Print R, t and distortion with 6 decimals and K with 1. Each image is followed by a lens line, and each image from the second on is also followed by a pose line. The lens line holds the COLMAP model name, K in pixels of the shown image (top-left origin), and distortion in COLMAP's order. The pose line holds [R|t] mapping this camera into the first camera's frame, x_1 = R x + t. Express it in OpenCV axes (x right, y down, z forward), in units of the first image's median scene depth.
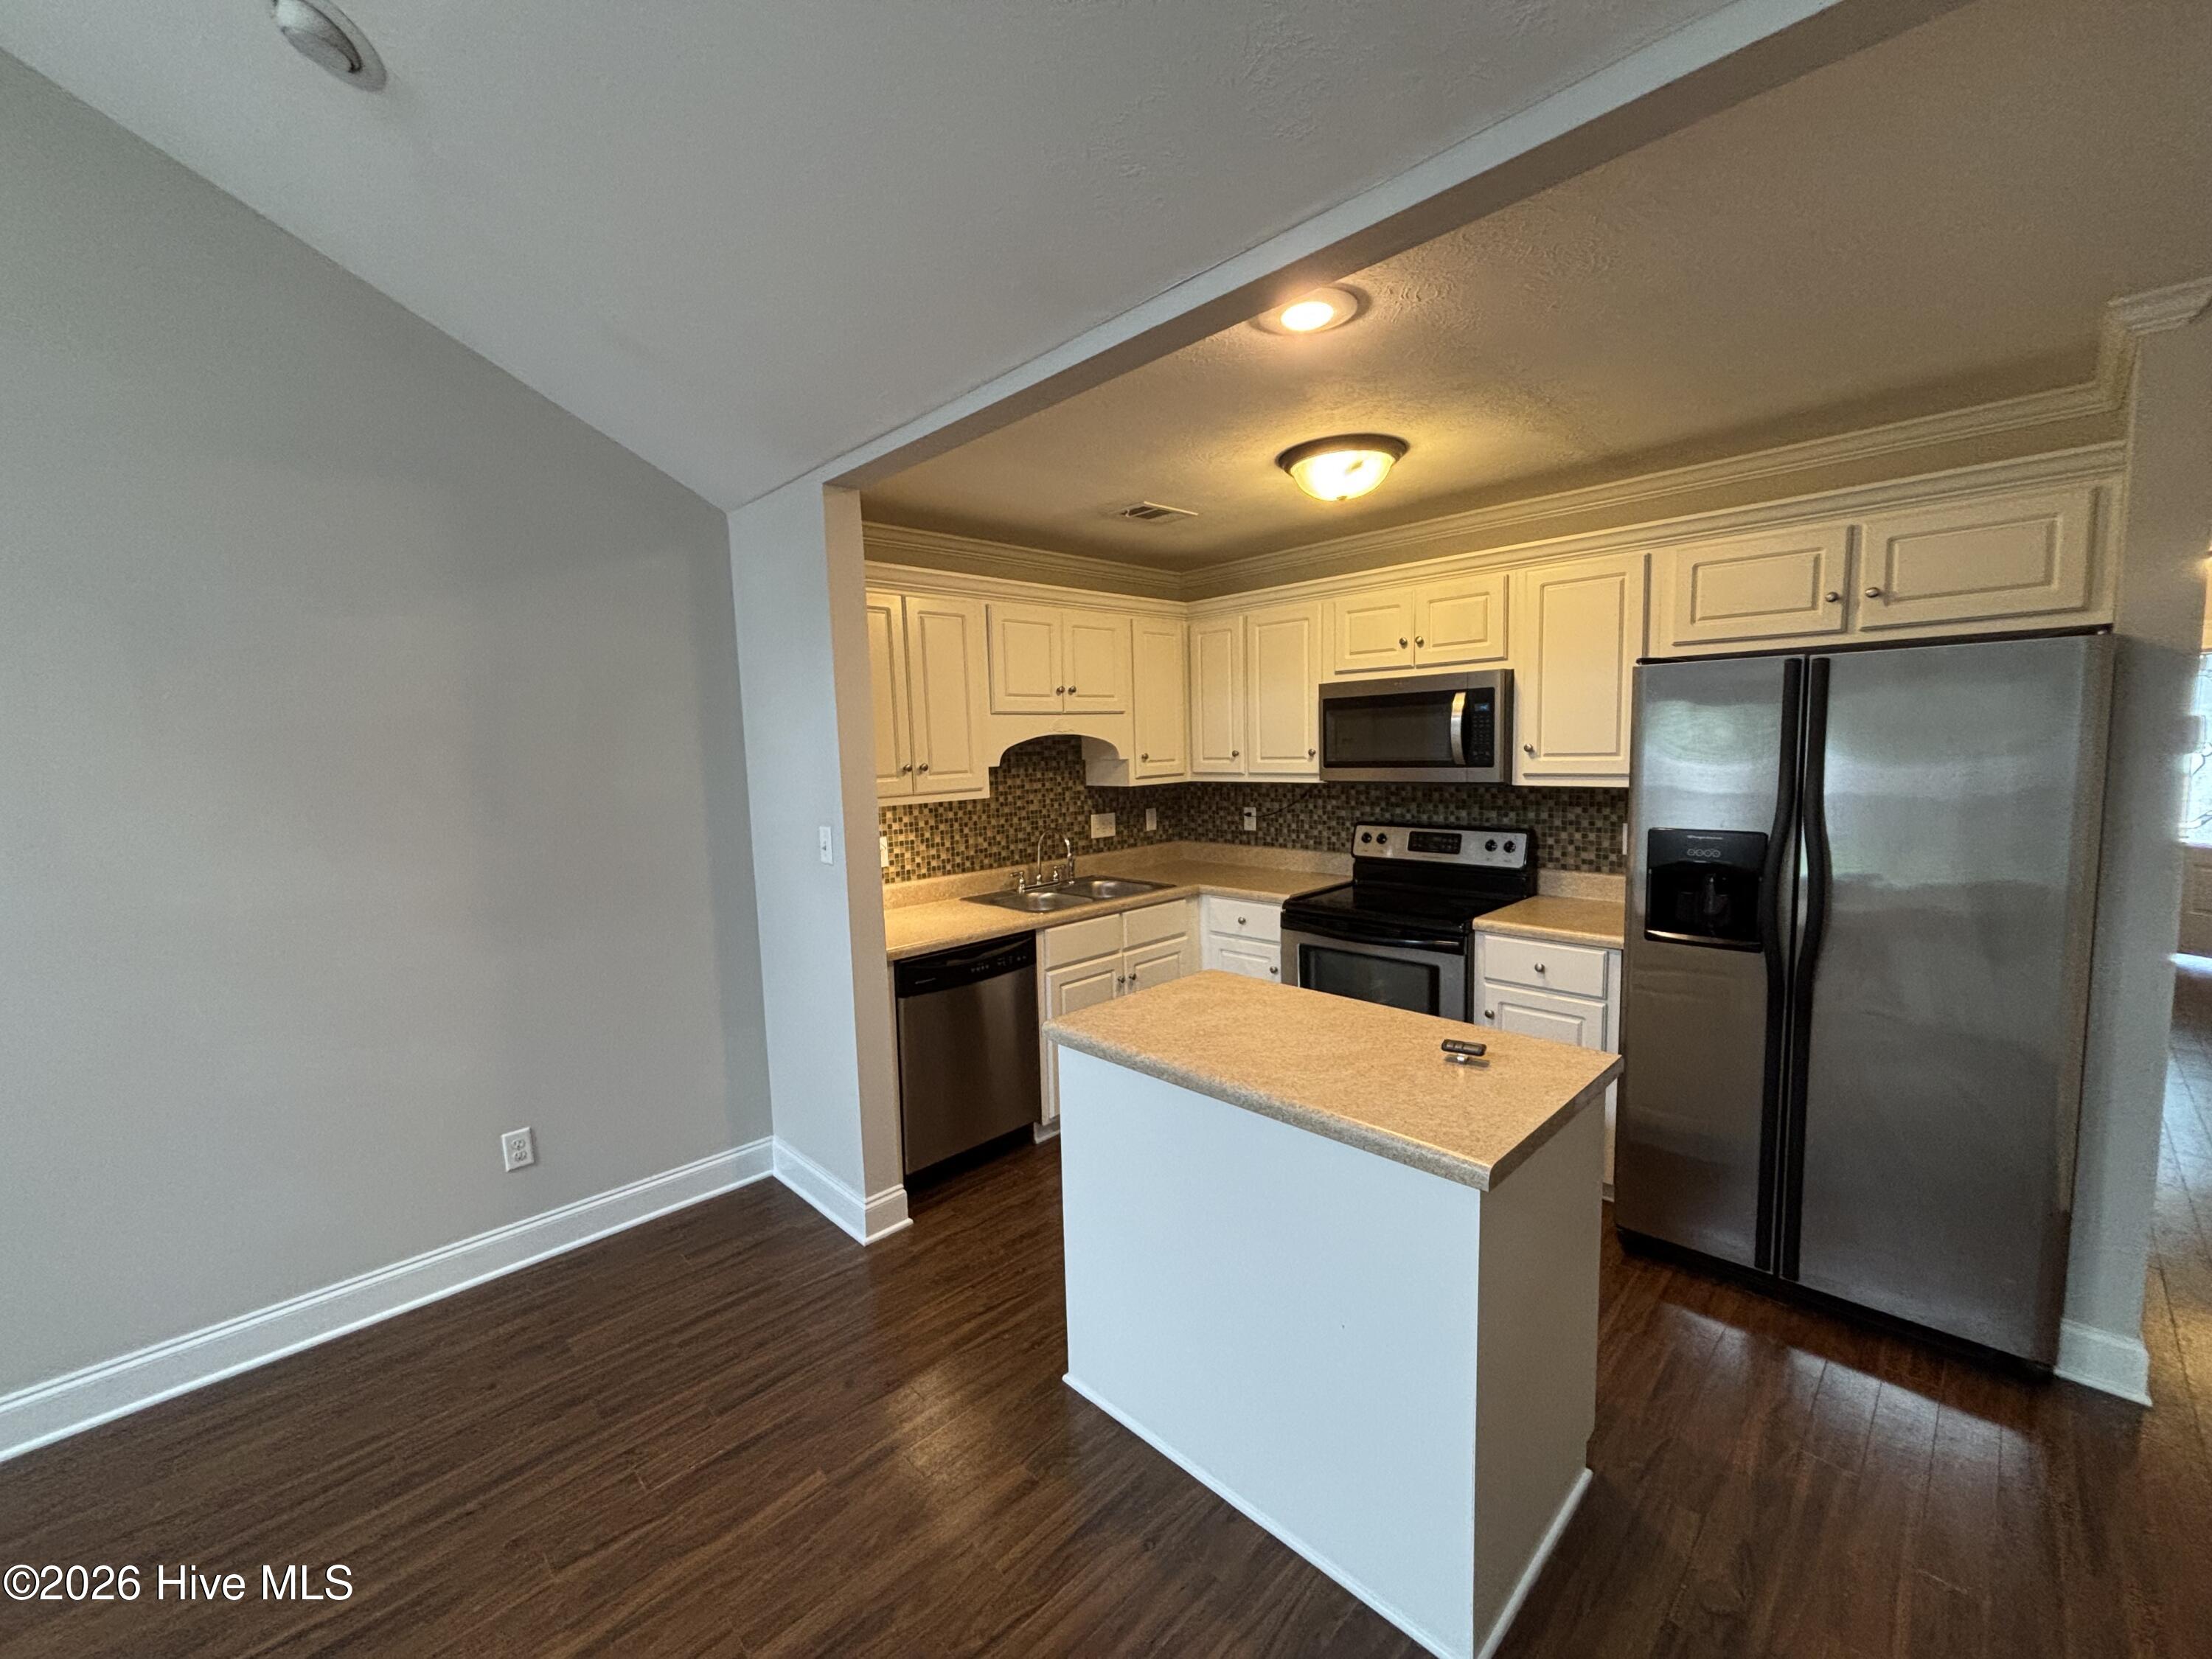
lens RADIAL K [[893.5, 0, 1110.0], [0, 893.5, 829.0], [0, 0, 1]] dist [-0.002632, -0.000159]
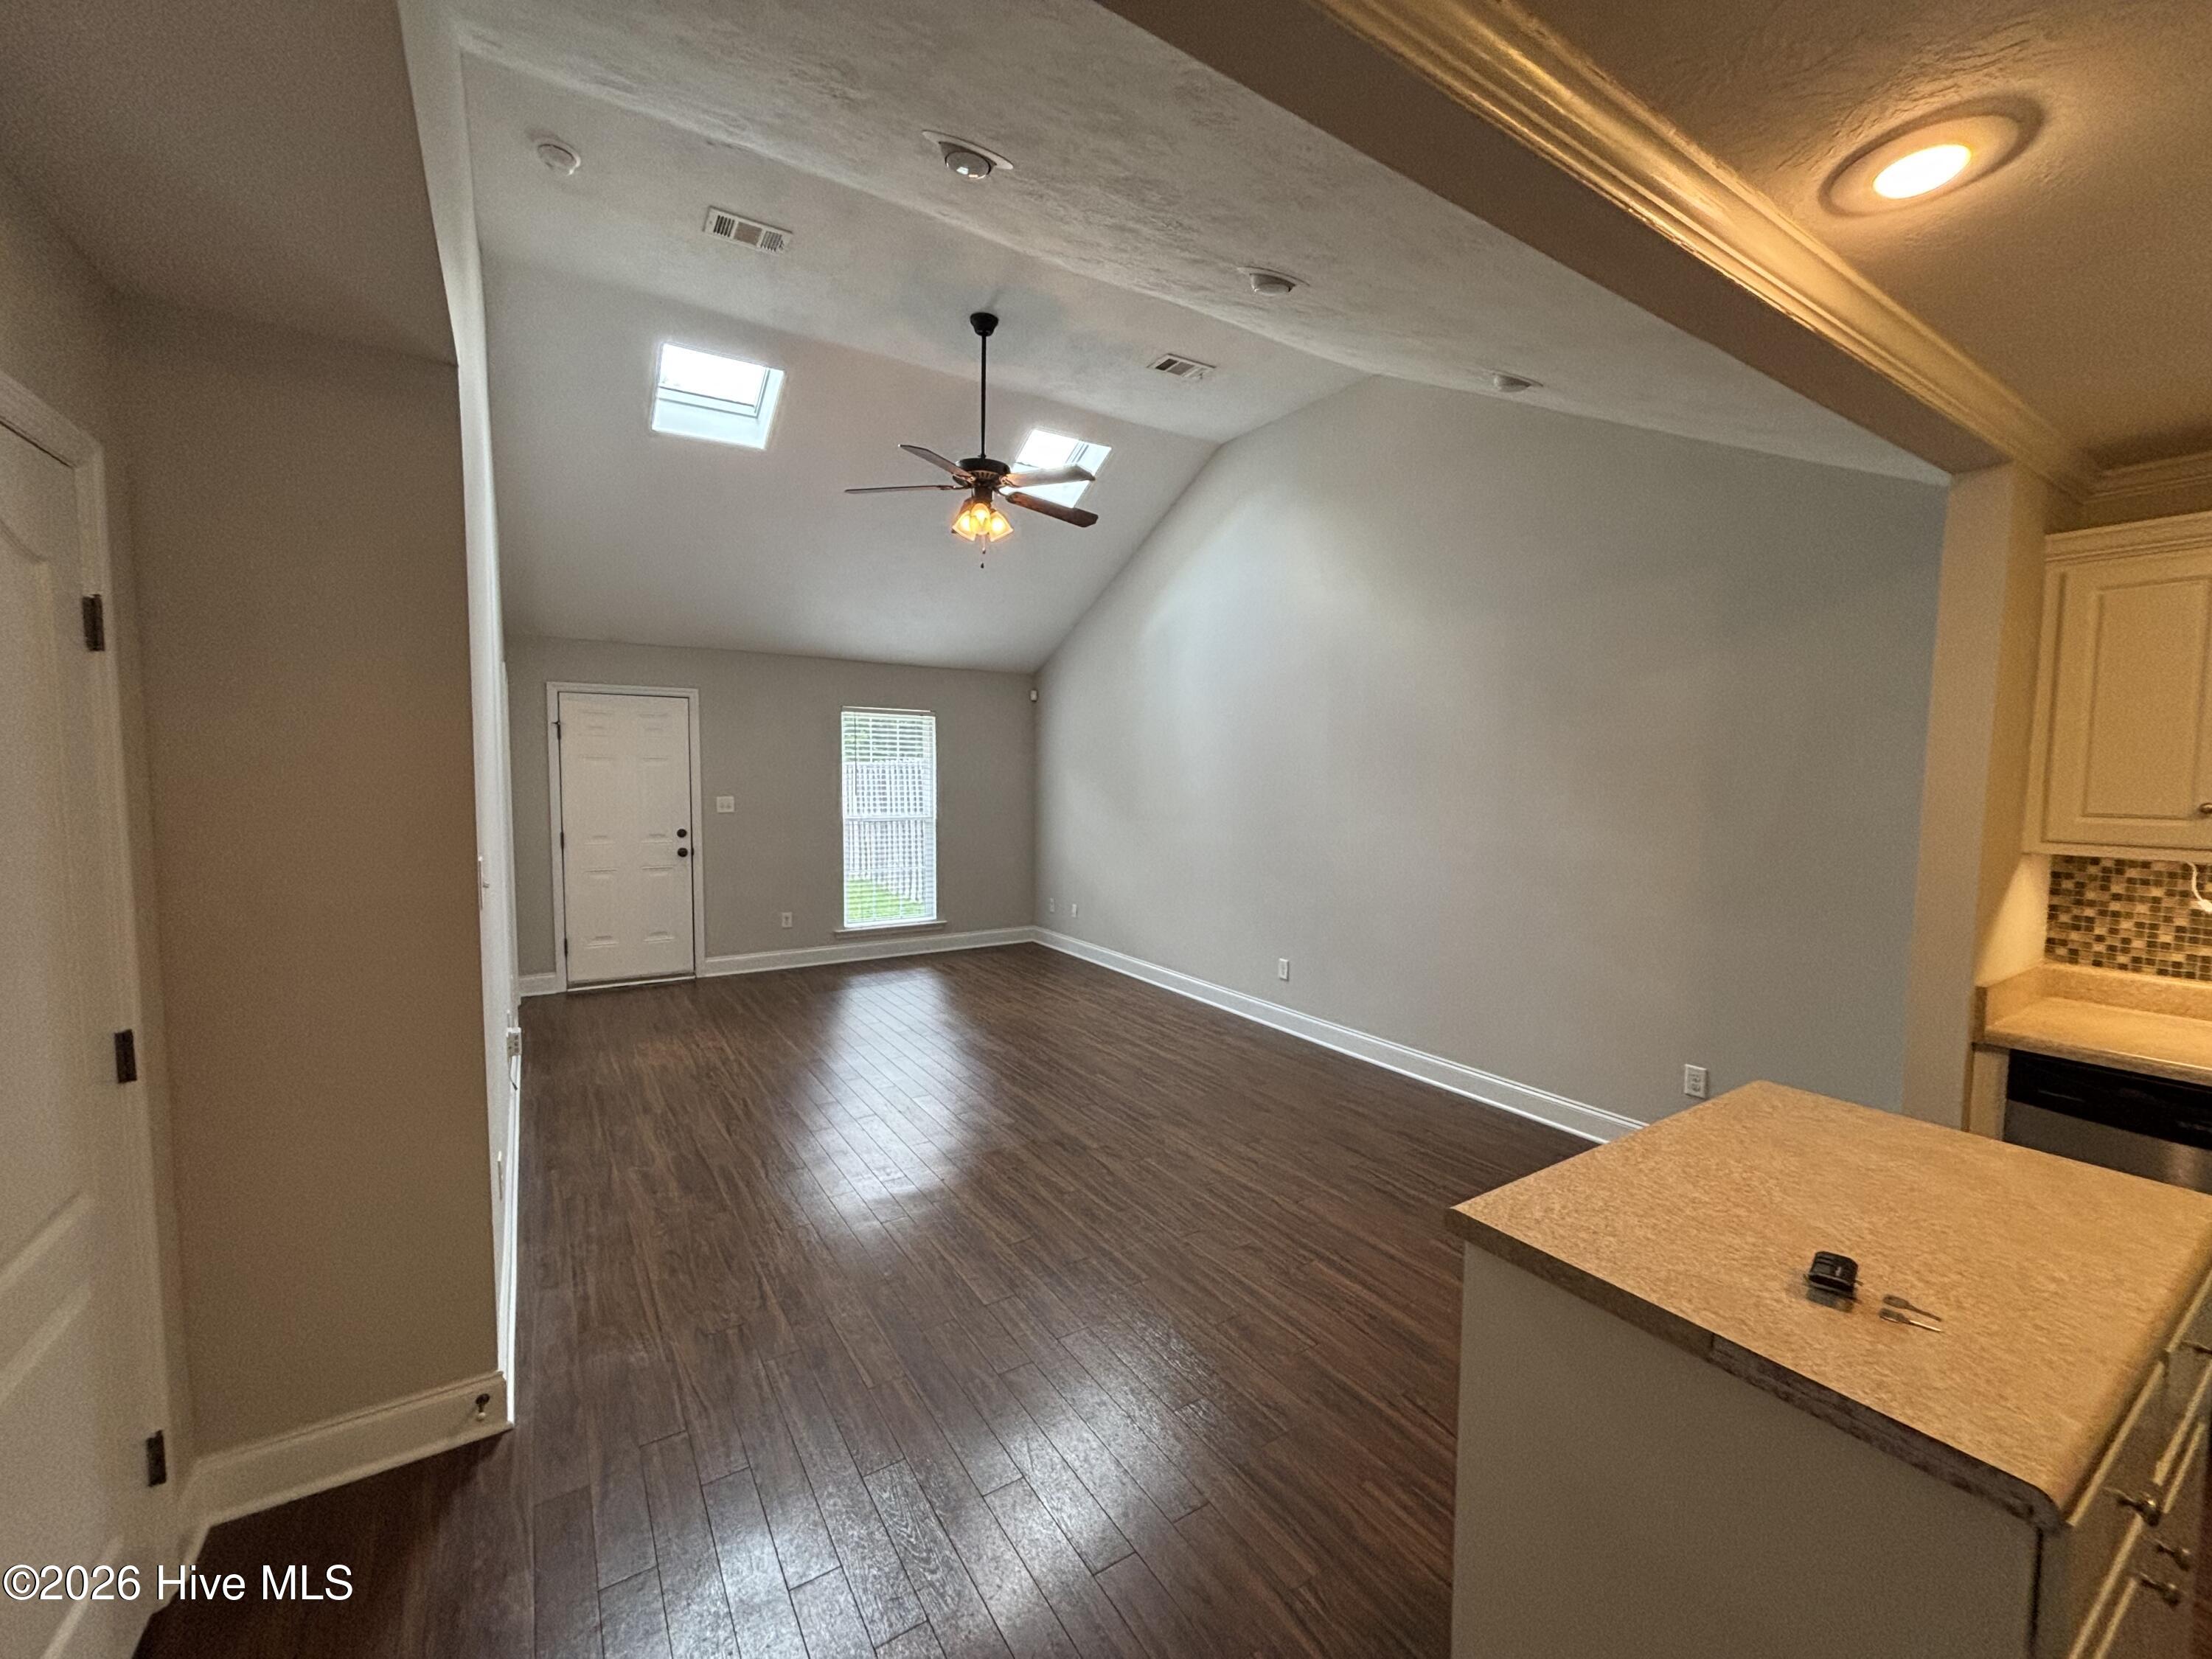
lens RADIAL K [[893.5, 0, 1102.2], [0, 893.5, 823.8], [0, 0, 1]] dist [-0.002632, -0.000159]
pose [[-0.197265, 0.093646, -0.975867, 0.574930], [-0.112409, 0.986701, 0.117408, -0.045035], [0.973884, 0.132856, -0.184115, 0.302145]]
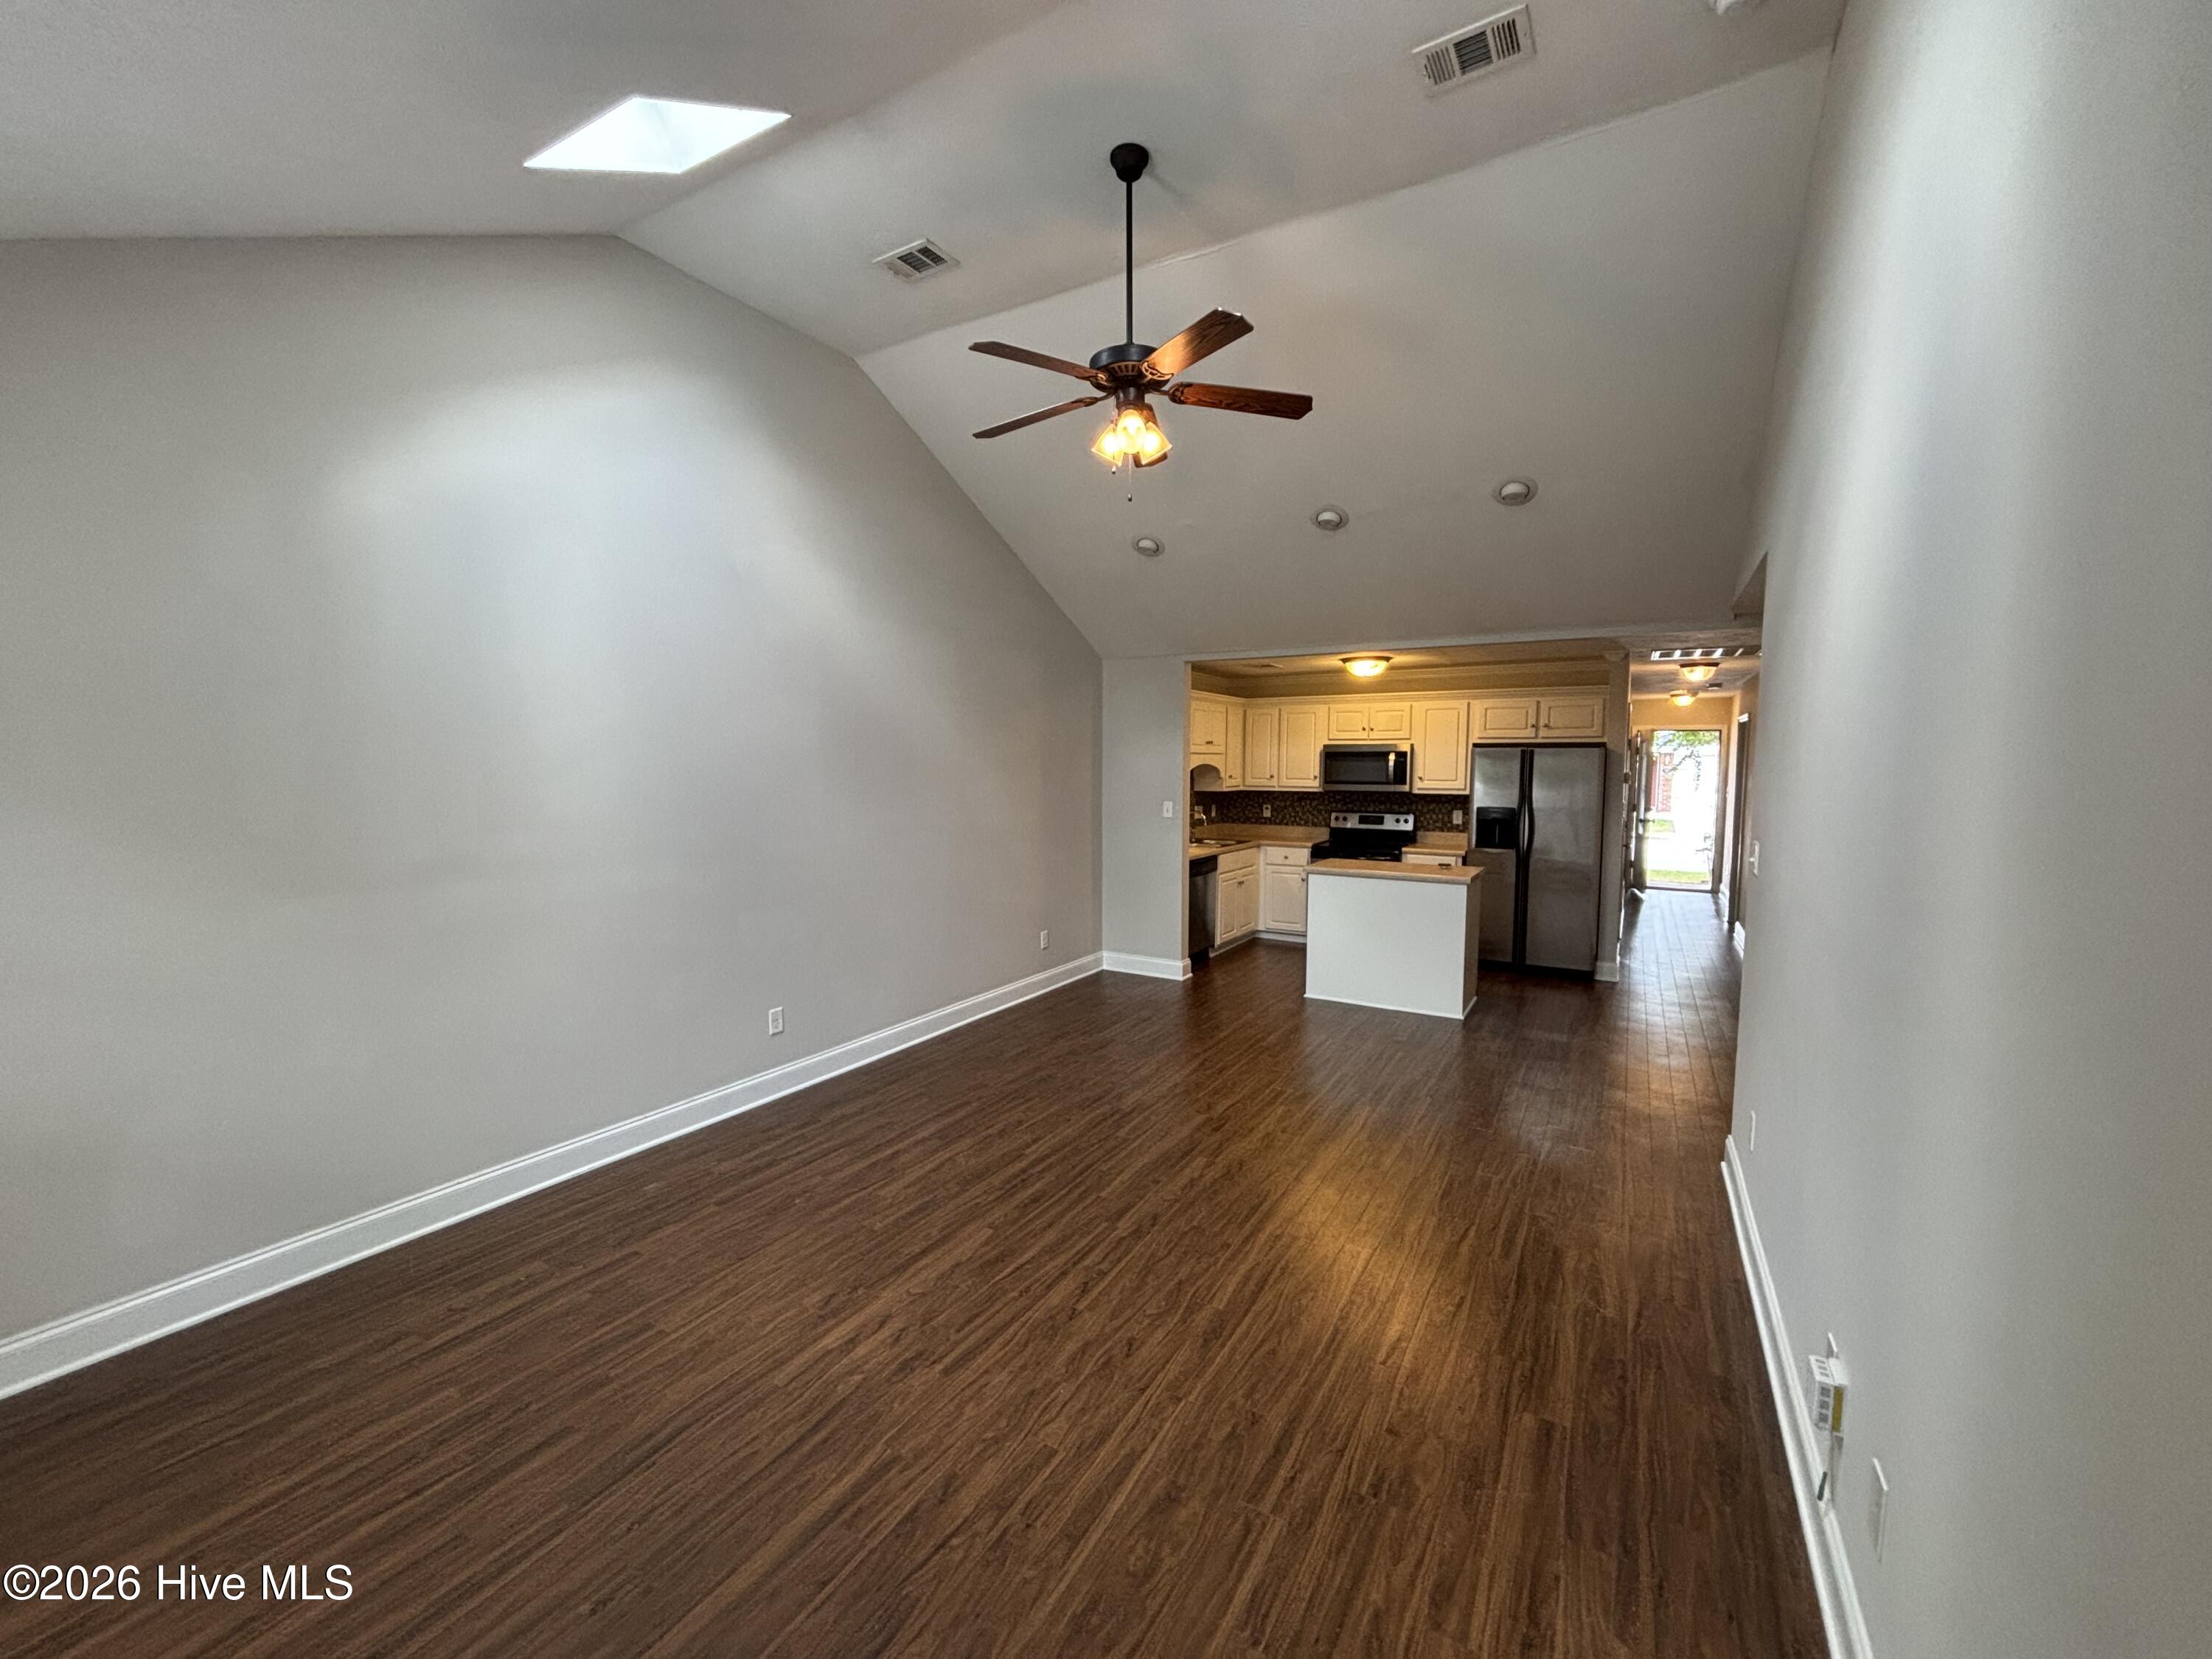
lens RADIAL K [[893.5, 0, 1103.0], [0, 893.5, 831.5], [0, 0, 1]] dist [-0.002632, -0.000159]
pose [[0.964592, 0.015721, 0.263279, -0.929246], [-0.007868, 0.999493, -0.030856, 0.128555], [-0.263631, 0.027692, 0.964226, -1.017127]]
